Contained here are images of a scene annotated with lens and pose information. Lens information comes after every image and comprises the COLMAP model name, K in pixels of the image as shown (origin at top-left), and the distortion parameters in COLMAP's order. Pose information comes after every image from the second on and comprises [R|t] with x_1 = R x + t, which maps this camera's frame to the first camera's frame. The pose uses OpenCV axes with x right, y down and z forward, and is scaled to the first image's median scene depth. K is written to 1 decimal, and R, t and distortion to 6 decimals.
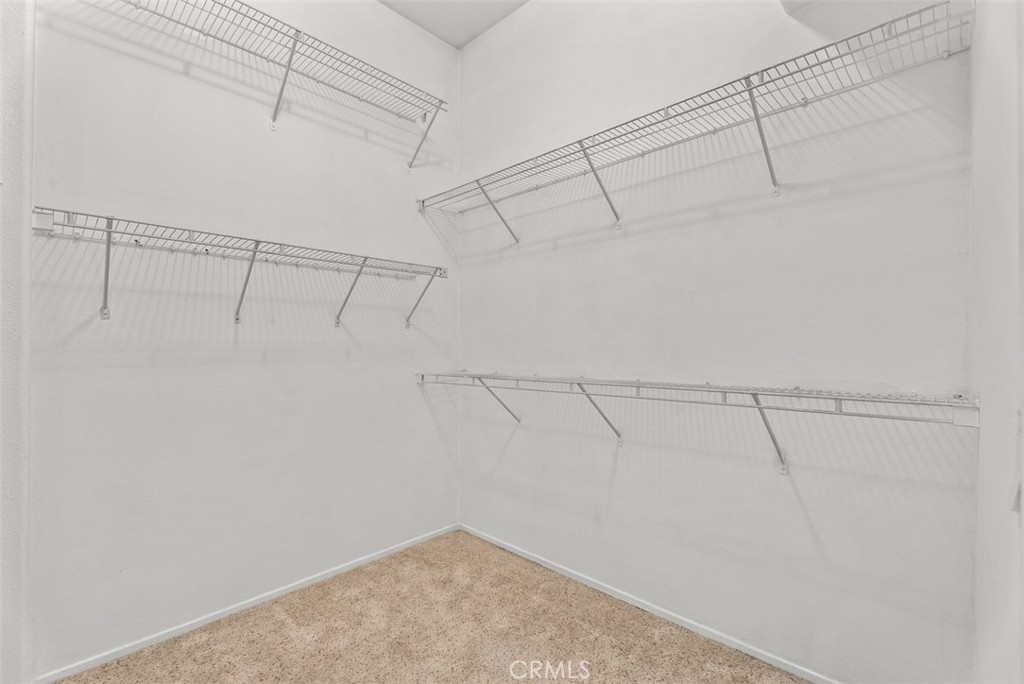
lens RADIAL K [[460.0, 0, 510.4], [0, 460.0, 345.3], [0, 0, 1]] dist [-0.002028, 0.001196]
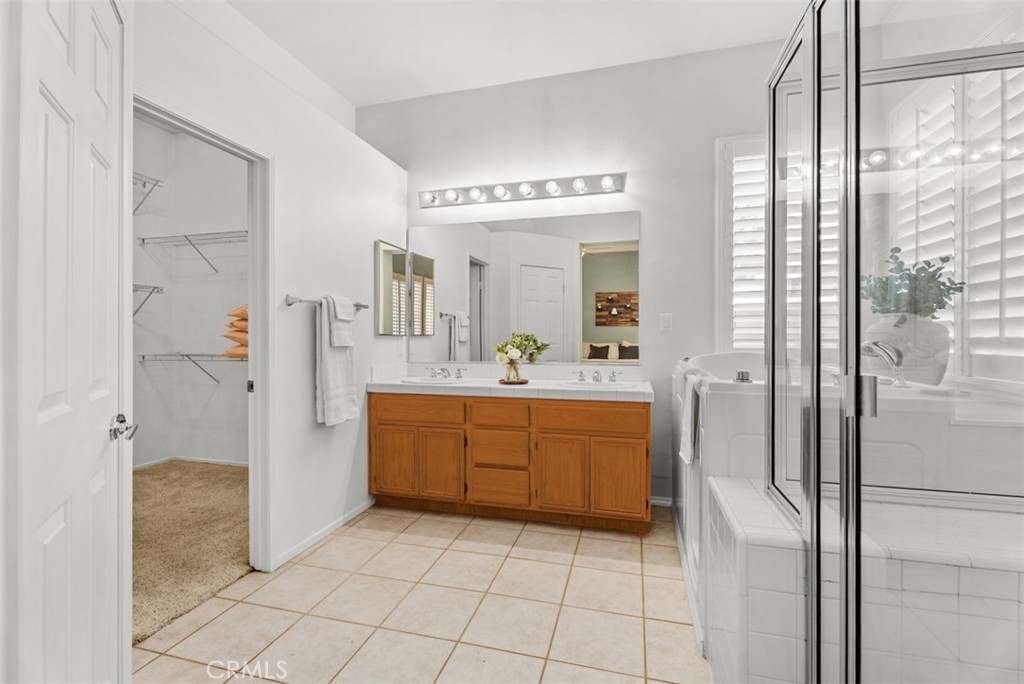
lens RADIAL K [[460.0, 0, 514.5], [0, 460.0, 336.8], [0, 0, 1]] dist [-0.002028, 0.001196]
pose [[0.877489, -0.002135, 0.479593, 0.165122], [-0.002696, 0.999952, 0.009383, -0.015536], [-0.479590, -0.009526, 0.877441, -0.970006]]
